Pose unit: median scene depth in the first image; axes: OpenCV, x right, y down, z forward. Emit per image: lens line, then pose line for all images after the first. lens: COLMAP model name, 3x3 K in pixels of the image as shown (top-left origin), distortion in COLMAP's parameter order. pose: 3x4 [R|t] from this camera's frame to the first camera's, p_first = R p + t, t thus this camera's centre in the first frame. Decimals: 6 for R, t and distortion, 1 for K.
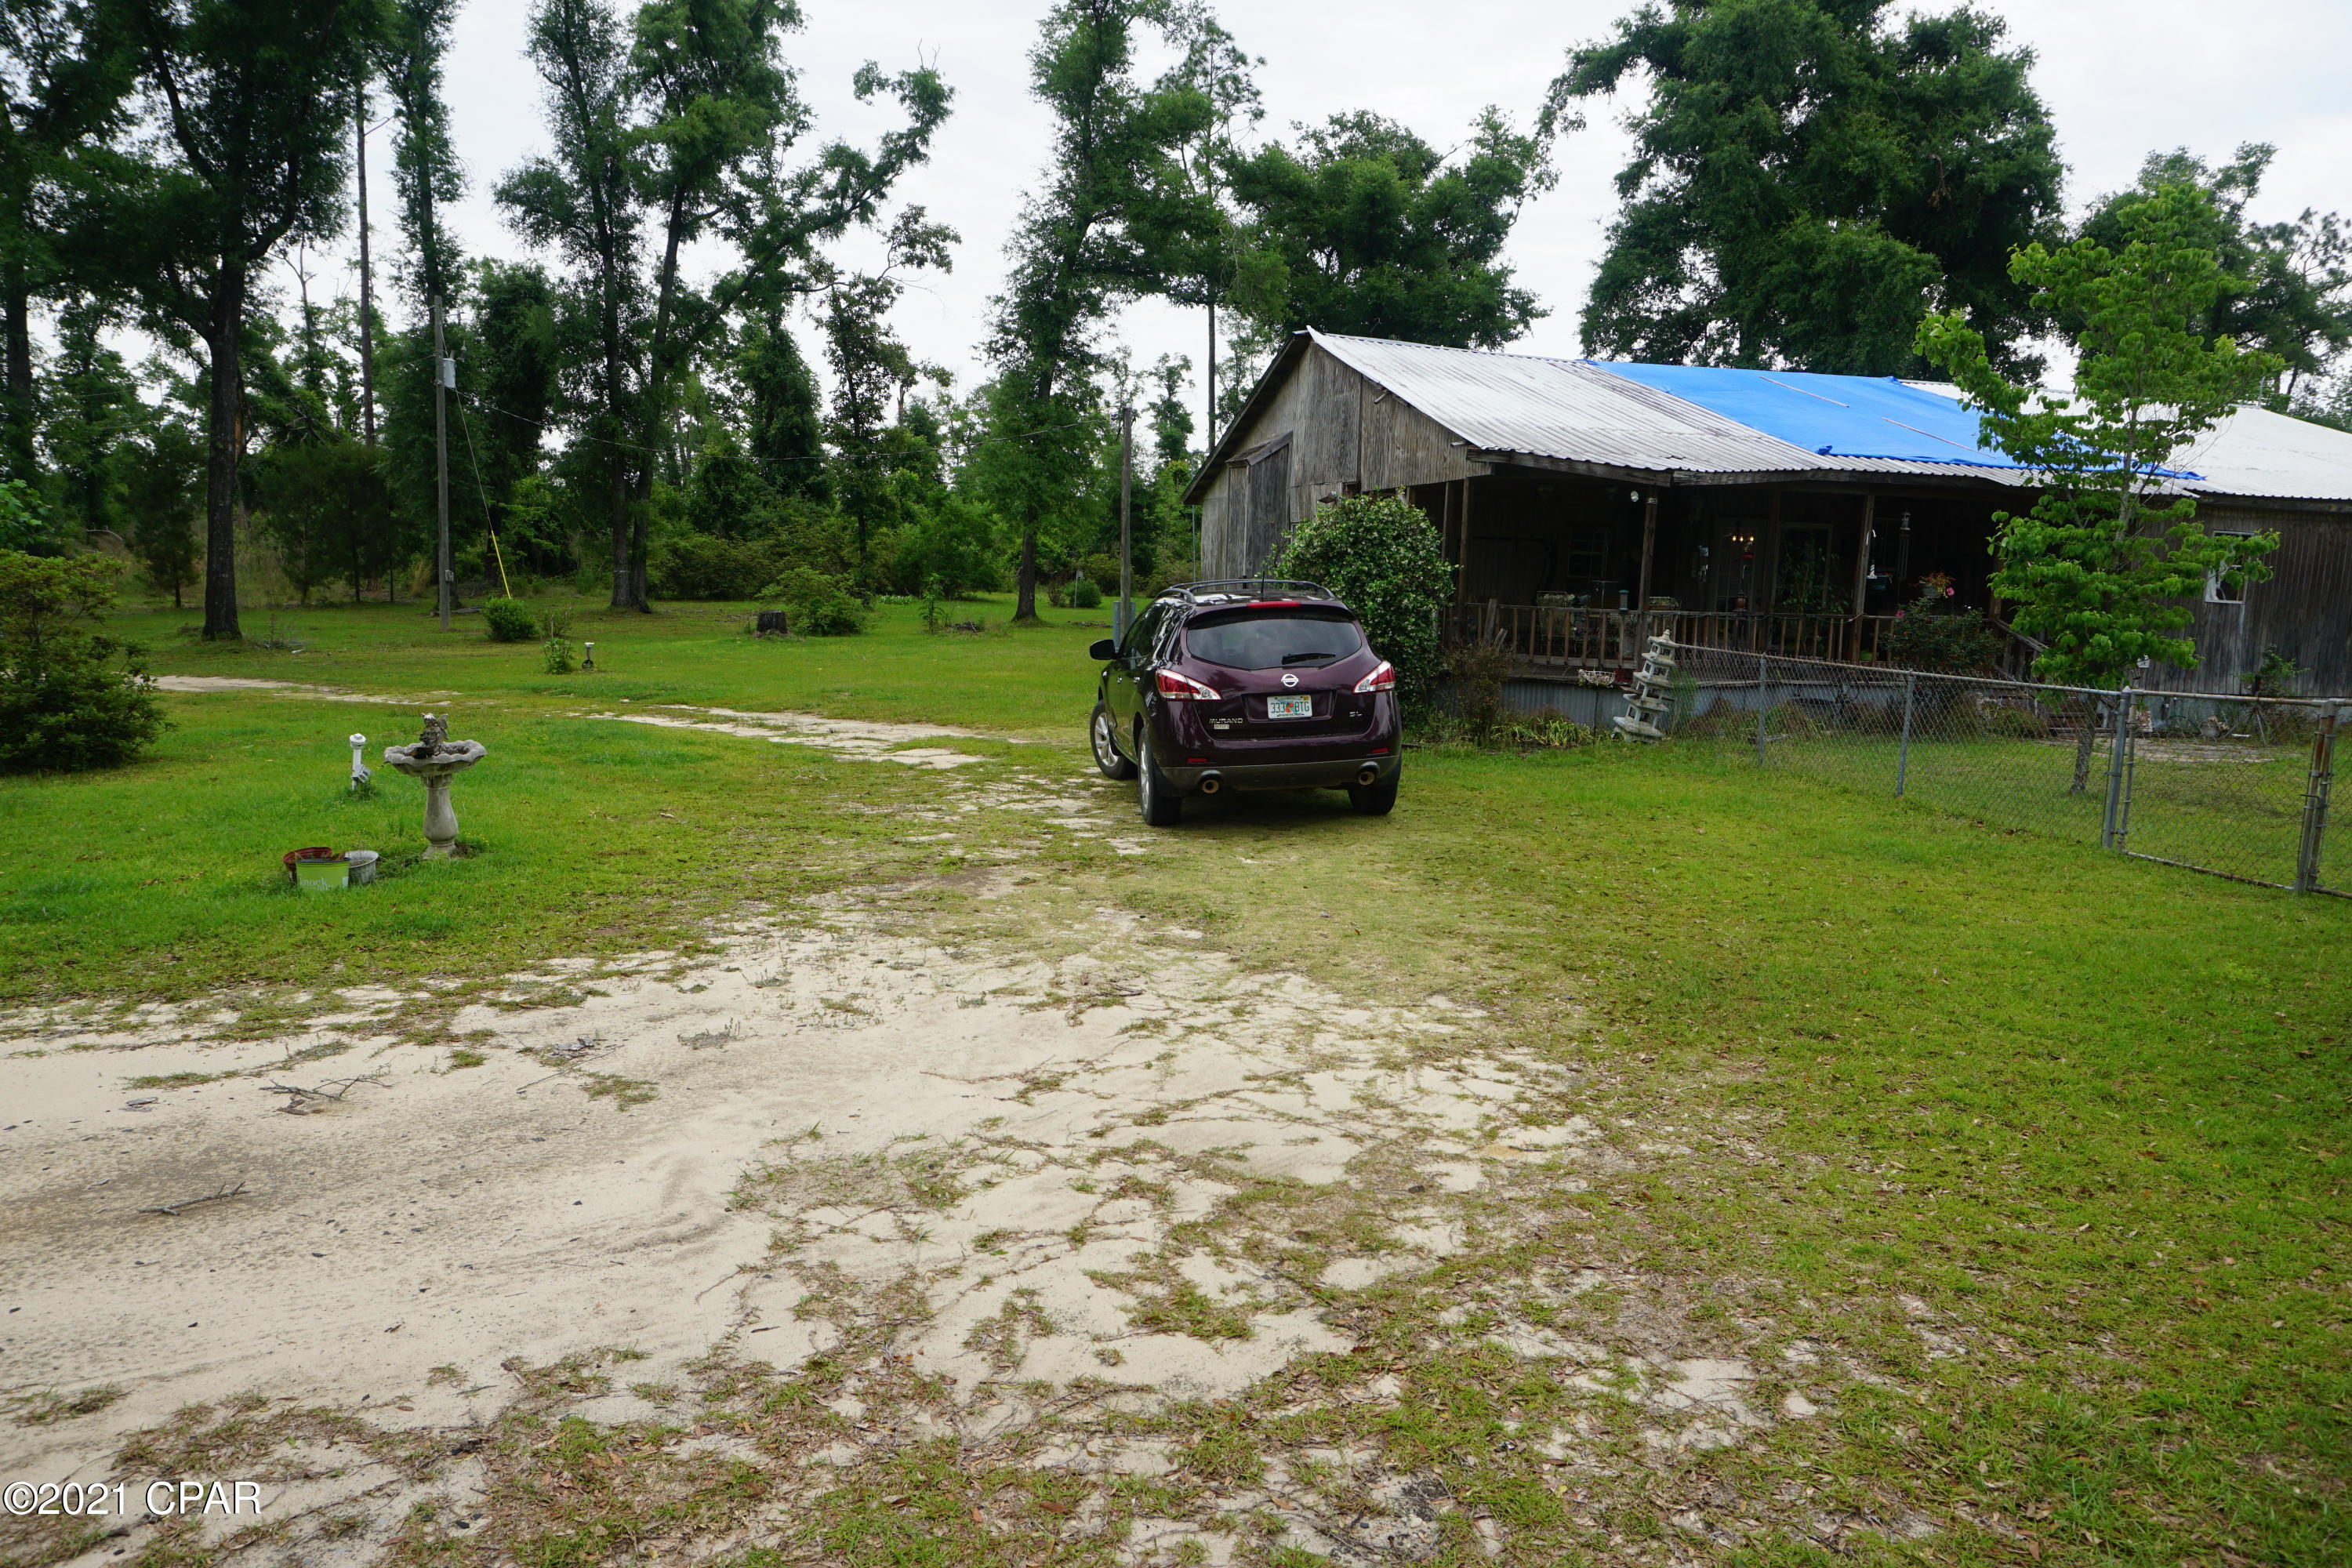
lens RADIAL K [[1588.0, 0, 1156.4], [0, 1588.0, 754.2], [0, 0, 1]] dist [-0.059374, 0.035136]
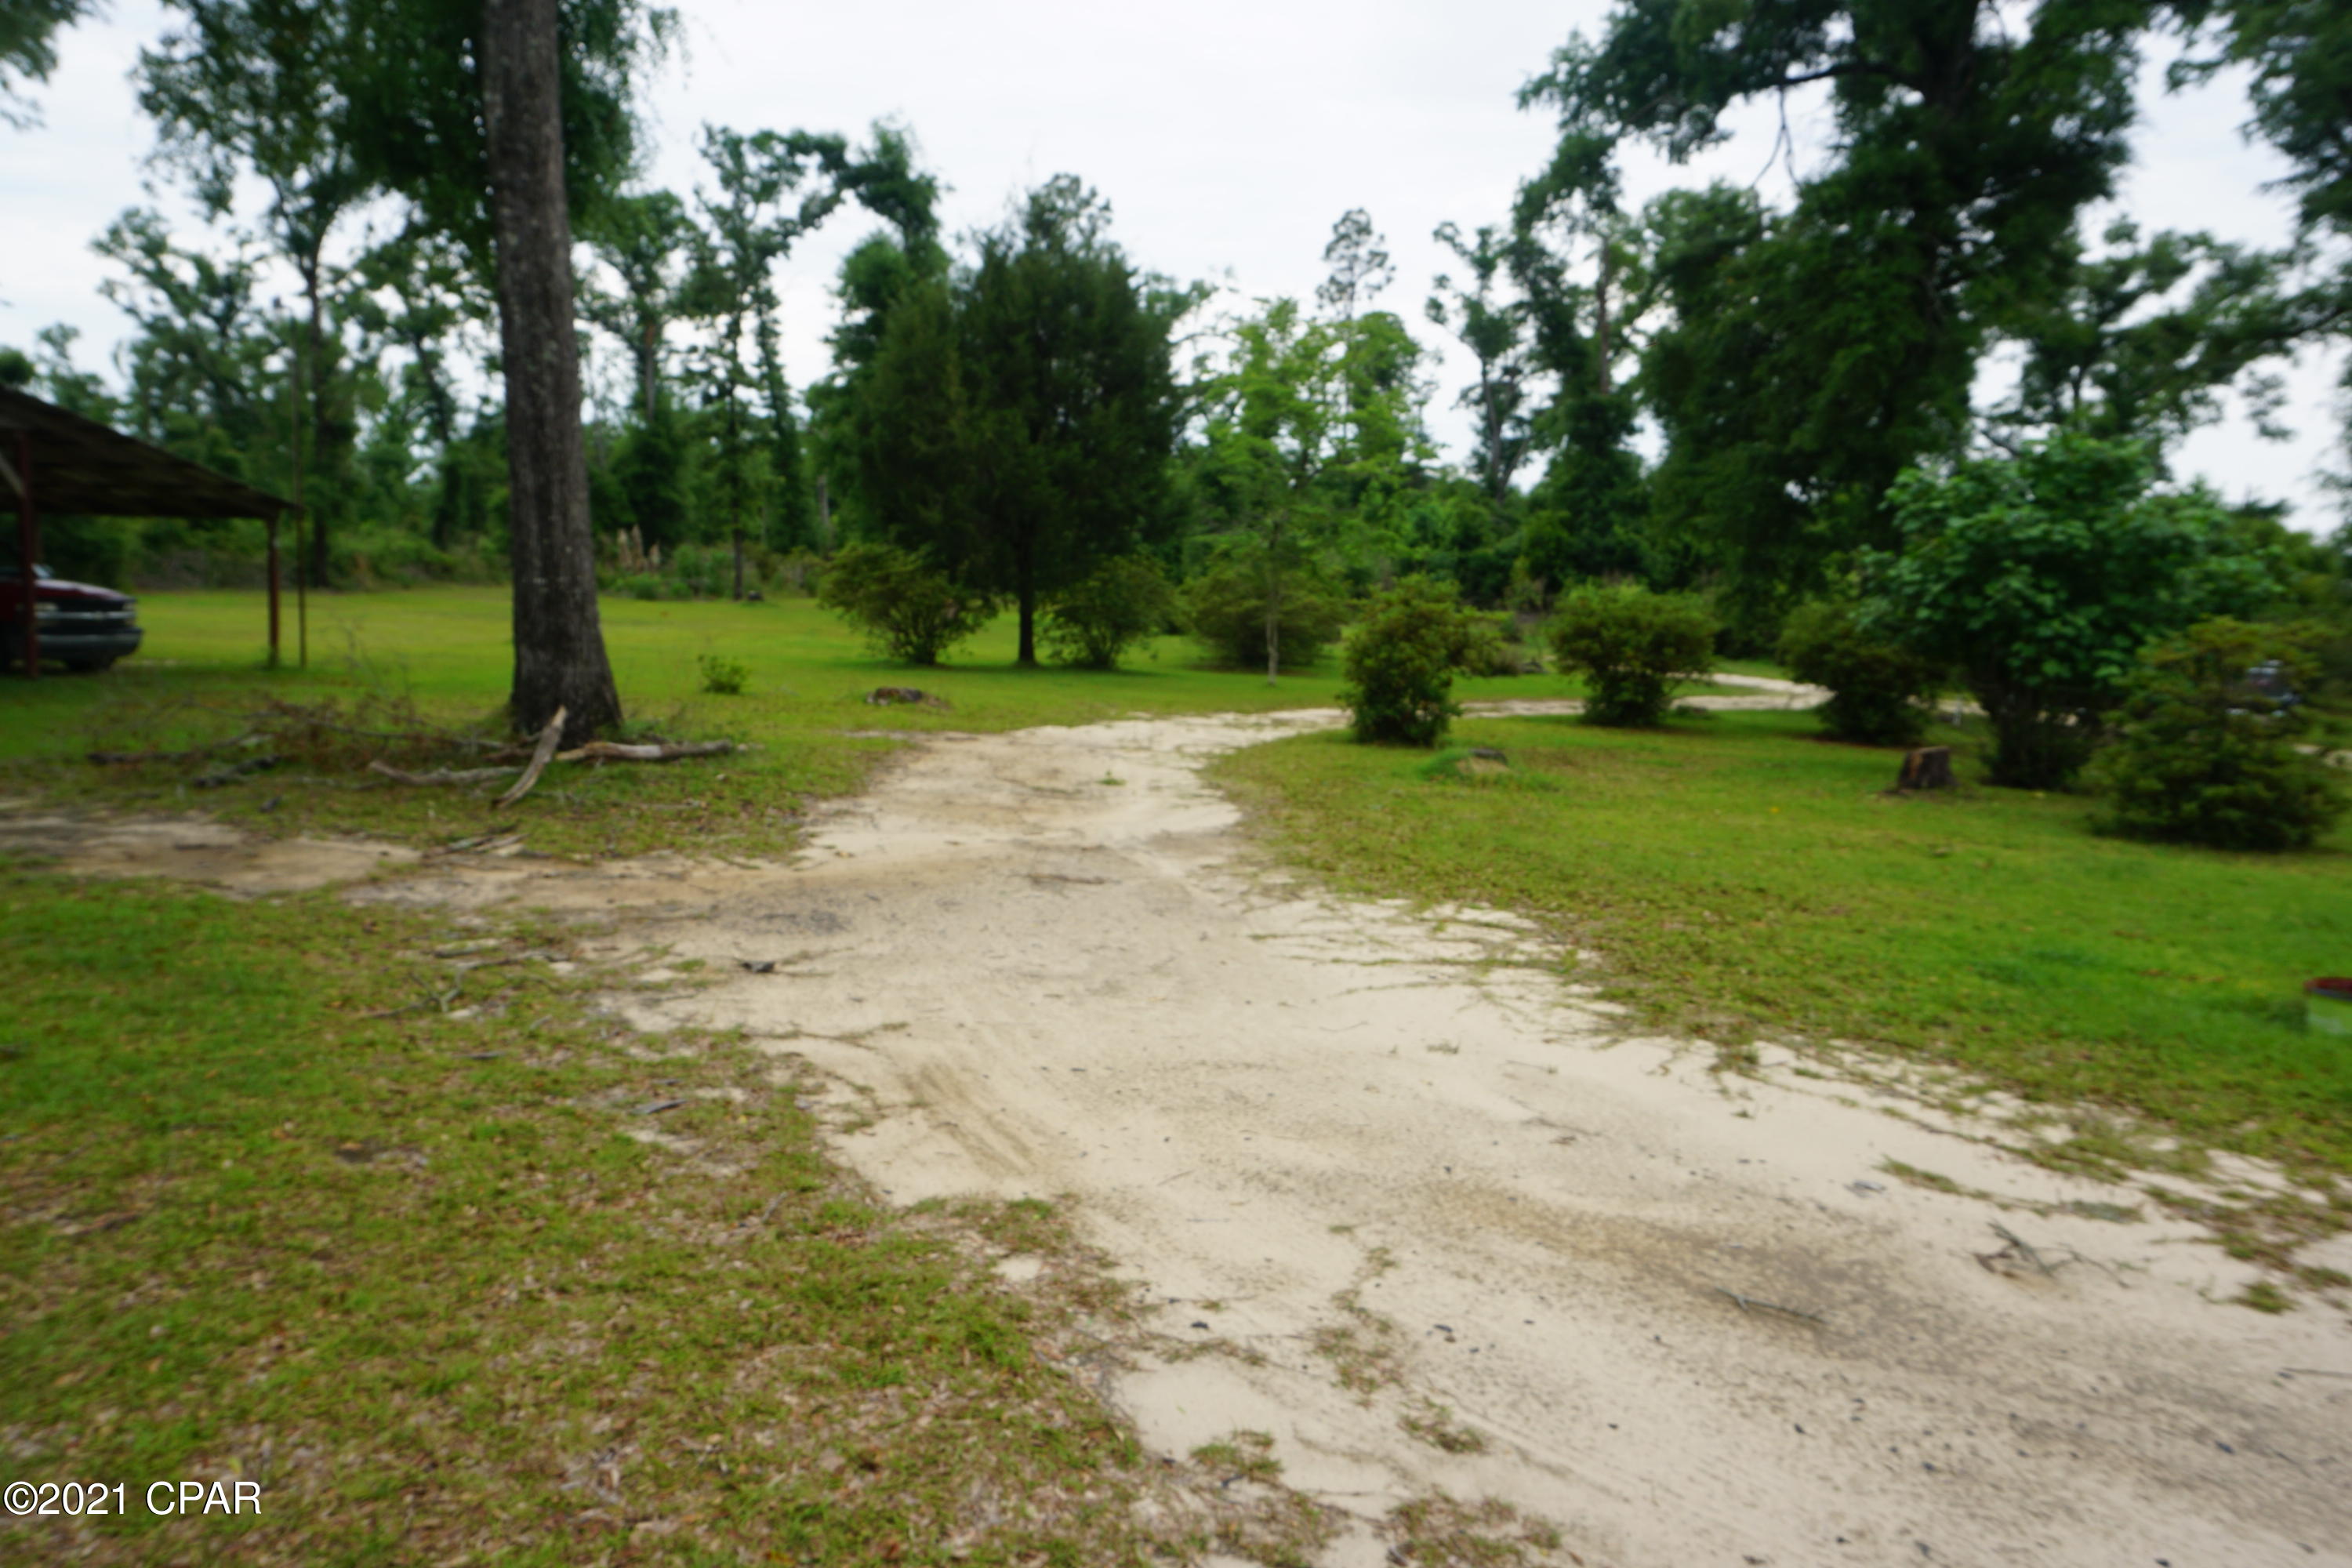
lens RADIAL K [[1588.0, 0, 1176.5], [0, 1588.0, 781.0], [0, 0, 1]] dist [-0.059374, 0.035136]
pose [[0.264715, 0.124204, -0.956294, 0.031212], [-0.155127, 0.984240, 0.084892, -0.008982], [0.951768, 0.125875, 0.279811, 0.103218]]
